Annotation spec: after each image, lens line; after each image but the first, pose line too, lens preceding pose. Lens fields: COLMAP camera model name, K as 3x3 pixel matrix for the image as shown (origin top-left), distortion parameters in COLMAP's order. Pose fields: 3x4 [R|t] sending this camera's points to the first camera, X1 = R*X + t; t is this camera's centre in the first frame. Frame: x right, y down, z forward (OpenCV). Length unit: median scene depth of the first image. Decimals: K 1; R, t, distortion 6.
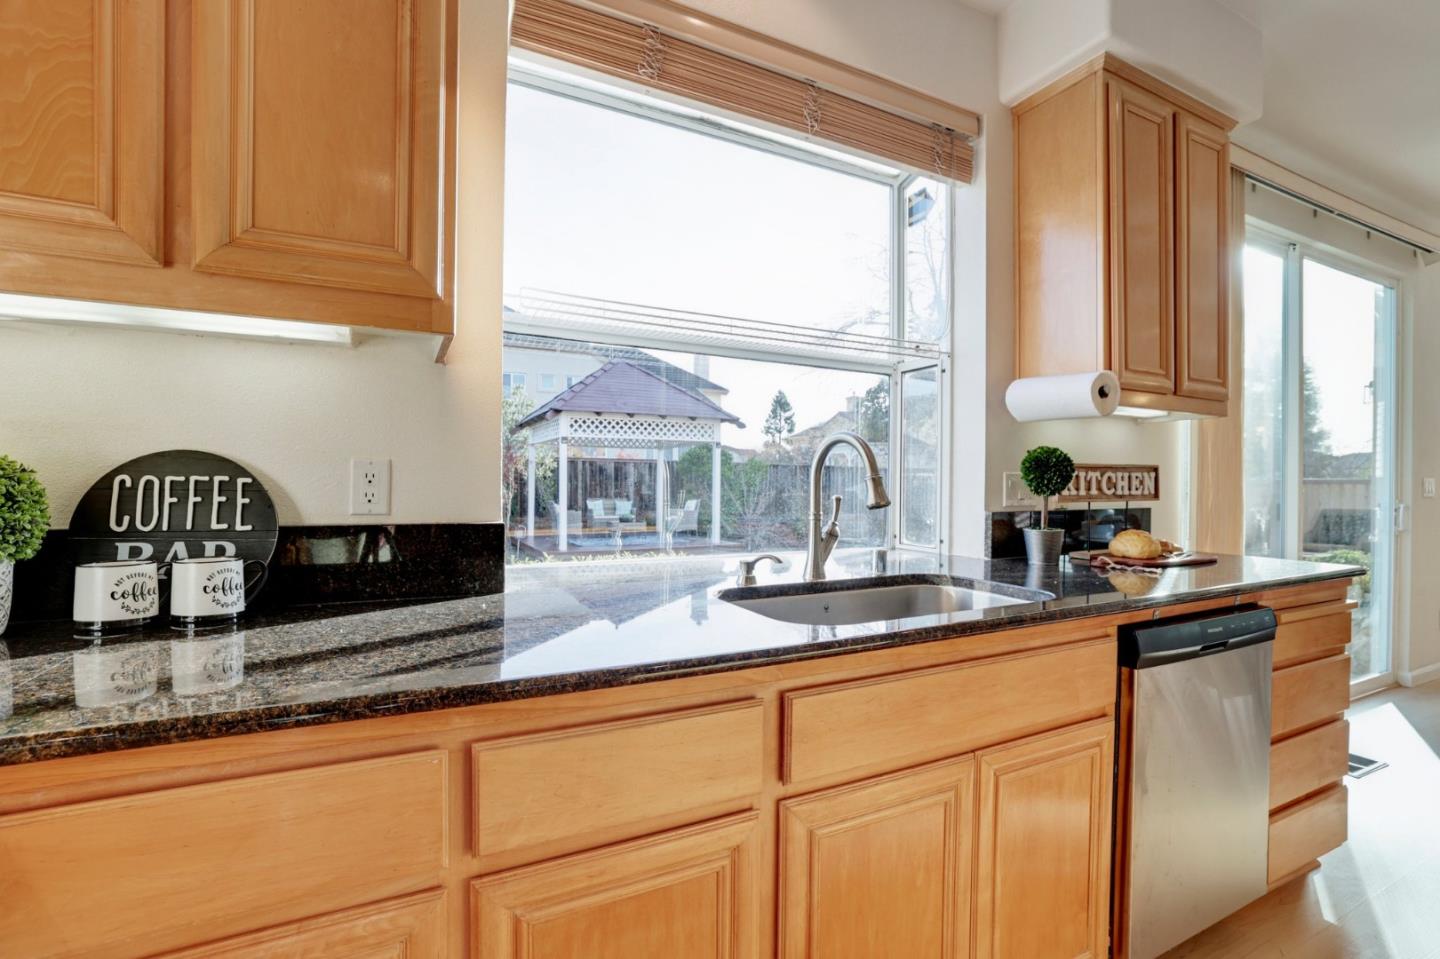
lens RADIAL K [[635.5, 0, 726.6], [0, 635.5, 481.9], [0, 0, 1]] dist [-0.031190, 0.001627]
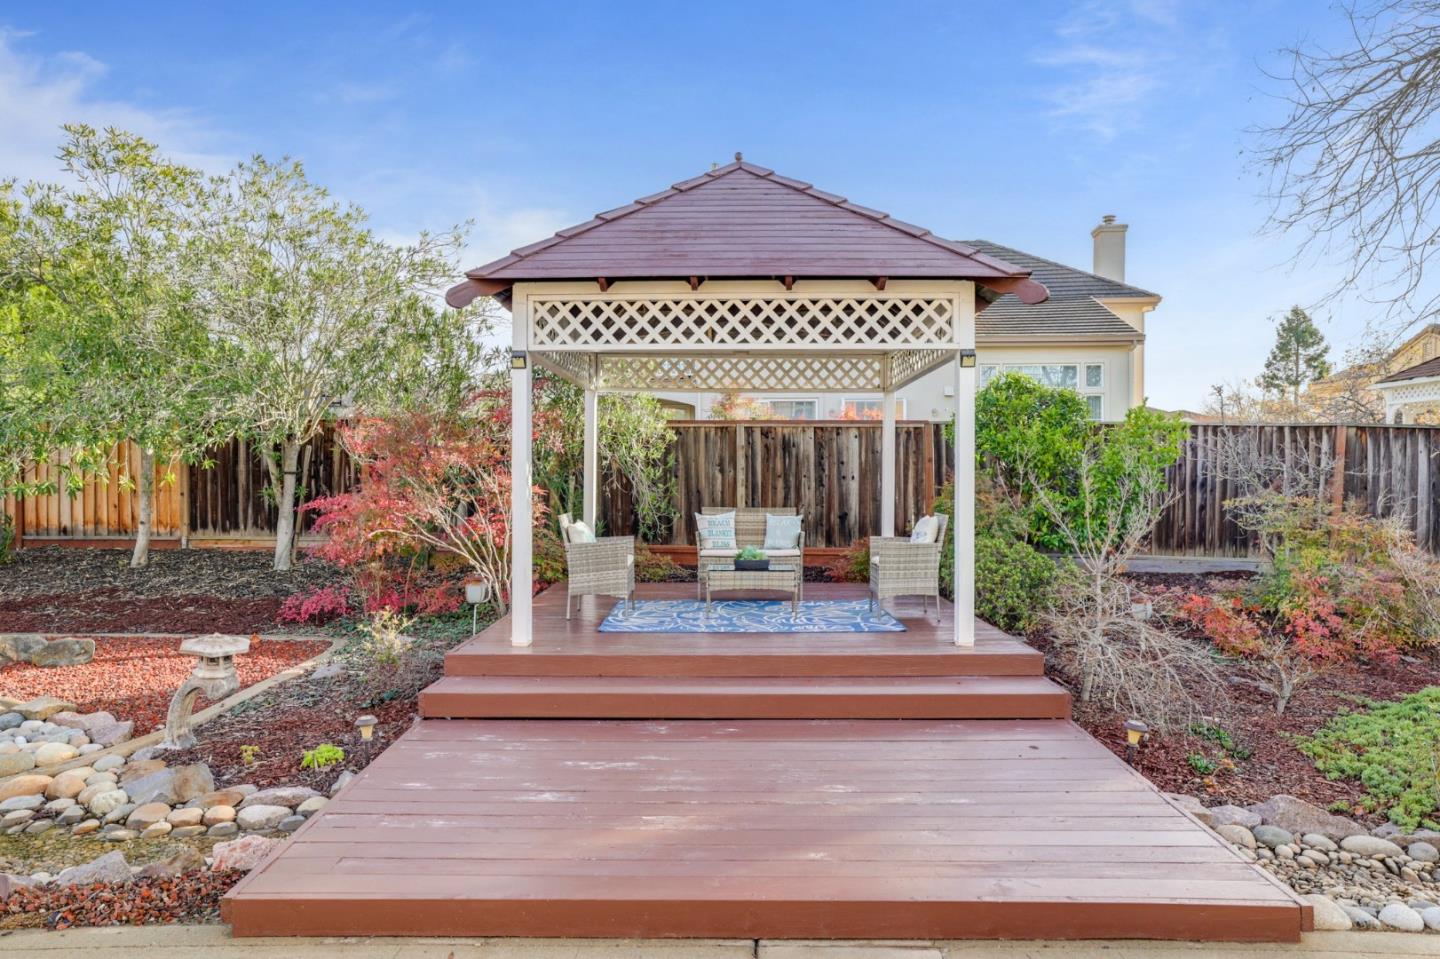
lens RADIAL K [[904.3, 0, 724.4], [0, 904.3, 474.6], [0, 0, 1]] dist [-0.001687, 0.001133]
pose [[0.882651, -0.002978, -0.470019, 0.083295], [0.002361, 0.999995, -0.001903, 0.003700], [0.470022, 0.000570, 0.882654, 0.434514]]
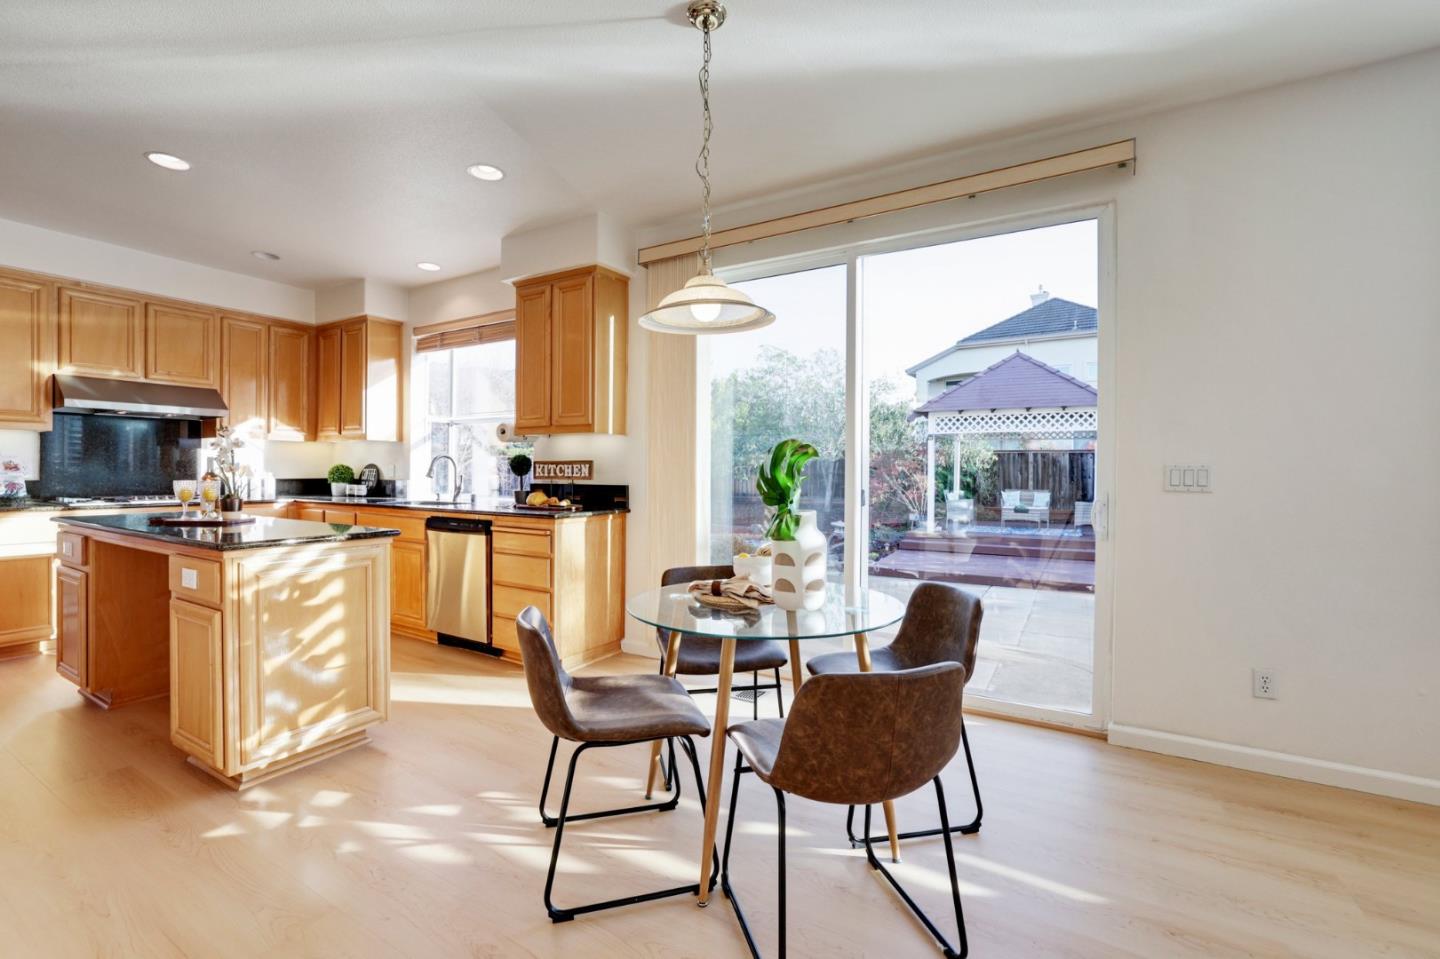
lens RADIAL K [[619.5, 0, 721.4], [0, 619.5, 478.4], [0, 0, 1]] dist [-0.032844, 0.006236]
pose [[0.529838, 0.009348, -0.848047, 0.378173], [-0.004394, 0.999956, 0.008278, 0.001393], [0.848087, -0.000660, 0.529856, 0.056513]]
